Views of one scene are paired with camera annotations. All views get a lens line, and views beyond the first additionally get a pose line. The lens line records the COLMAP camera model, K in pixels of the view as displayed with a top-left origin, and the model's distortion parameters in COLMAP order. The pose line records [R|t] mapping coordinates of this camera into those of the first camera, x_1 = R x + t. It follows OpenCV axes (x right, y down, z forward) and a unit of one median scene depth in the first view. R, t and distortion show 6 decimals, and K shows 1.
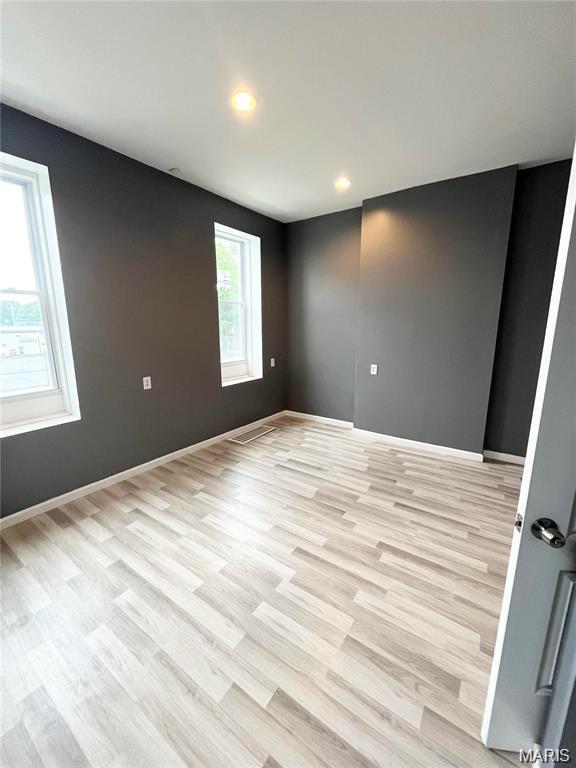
lens RADIAL K [[309.8, 0, 289.1], [0, 309.8, 382.7], [0, 0, 1]] dist [-0.004030, 0.000108]
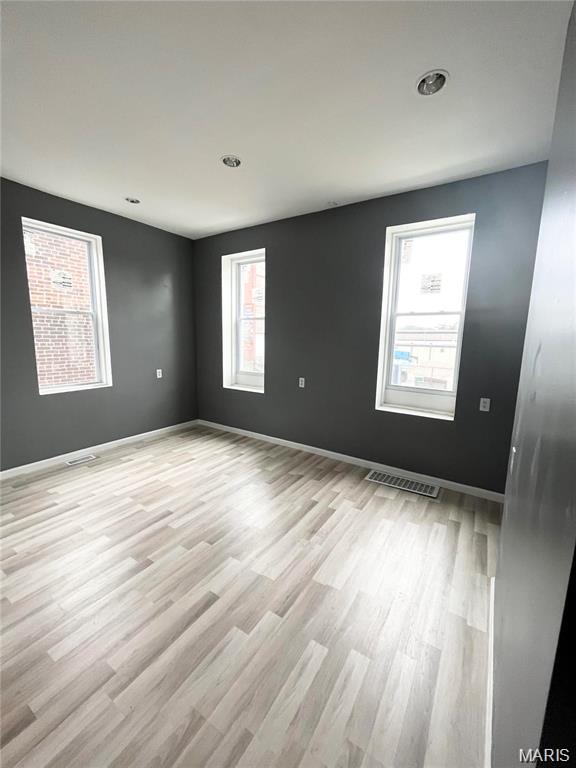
lens RADIAL K [[309.8, 0, 289.1], [0, 309.8, 382.7], [0, 0, 1]] dist [-0.004030, 0.000108]
pose [[0.034336, 0.153603, -0.987536, 0.842917], [-0.213173, 0.966505, 0.142920, -0.177204], [0.976411, 0.205609, 0.065930, 0.895771]]
